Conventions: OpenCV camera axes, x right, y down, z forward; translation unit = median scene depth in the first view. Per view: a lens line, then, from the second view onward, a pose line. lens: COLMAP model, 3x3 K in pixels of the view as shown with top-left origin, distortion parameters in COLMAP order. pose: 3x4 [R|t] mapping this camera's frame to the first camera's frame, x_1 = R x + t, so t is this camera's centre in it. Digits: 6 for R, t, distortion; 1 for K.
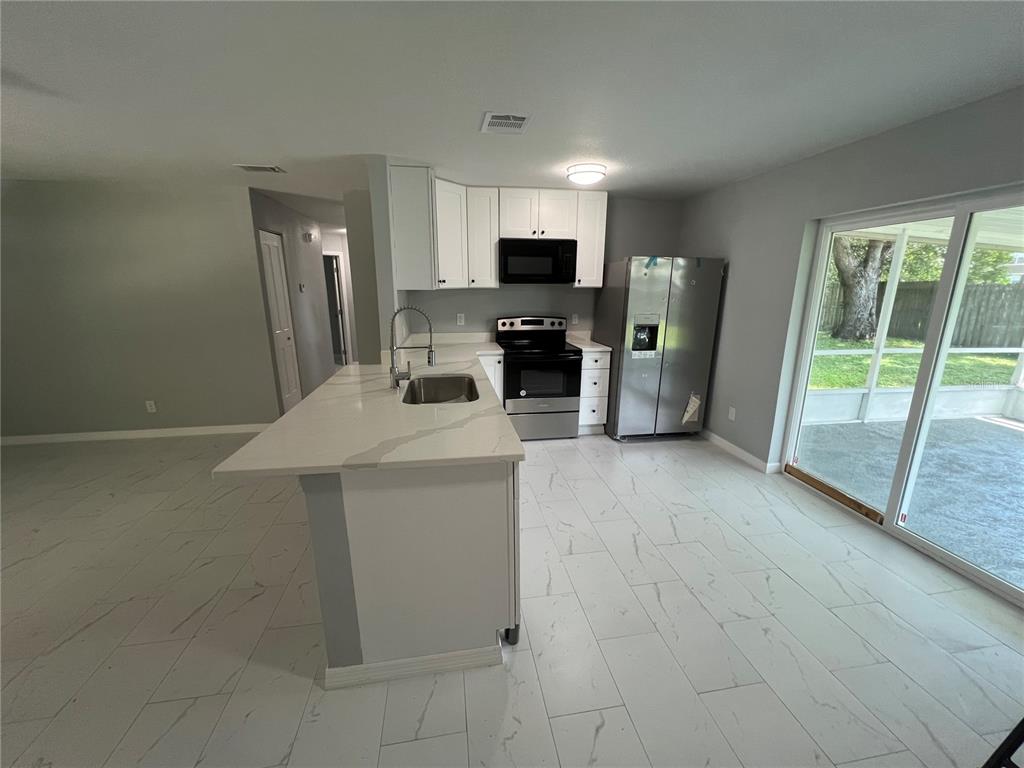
lens RADIAL K [[412.0, 0, 514.9], [0, 412.0, 385.8], [0, 0, 1]] dist [-0.002370, -0.000062]
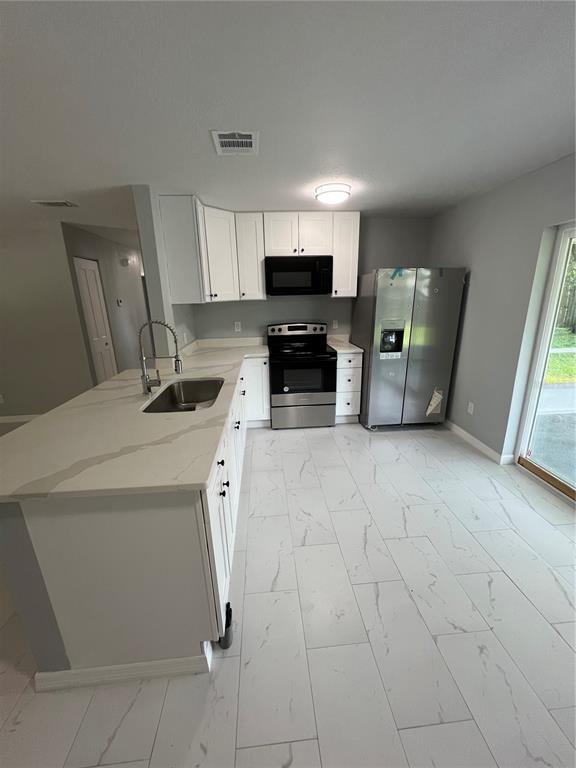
lens RADIAL K [[309.0, 0, 287.8], [0, 309.0, 383.4], [0, 0, 1]] dist [-0.002370, -0.000062]
pose [[0.996185, -0.000913, -0.087258, 0.121393], [0.004324, 0.999233, 0.038909, -0.039389], [0.087156, -0.039138, 0.995426, 0.142516]]
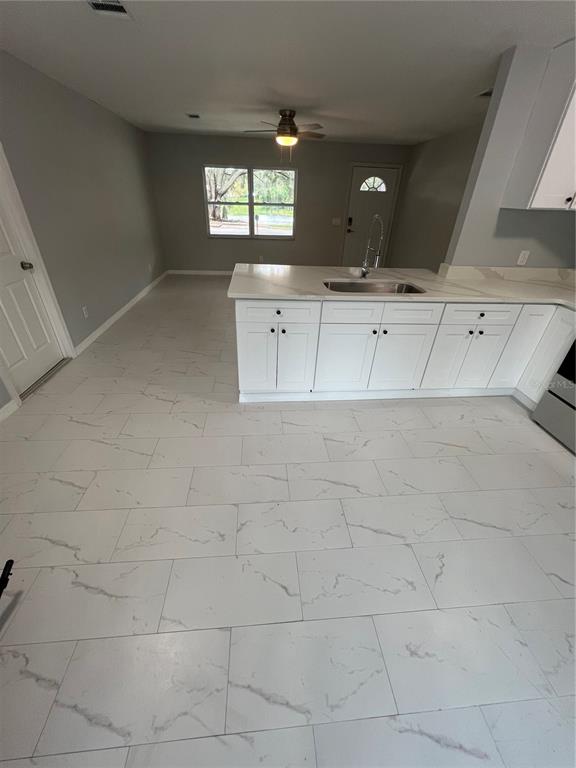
lens RADIAL K [[309.0, 0, 288.9], [0, 309.0, 385.3], [0, 0, 1]] dist [-0.002370, -0.000062]
pose [[-0.078862, 0.526675, -0.846401, 0.626457], [-0.269710, 0.806108, 0.526732, -0.141661], [0.959707, 0.269822, 0.078479, 0.565597]]
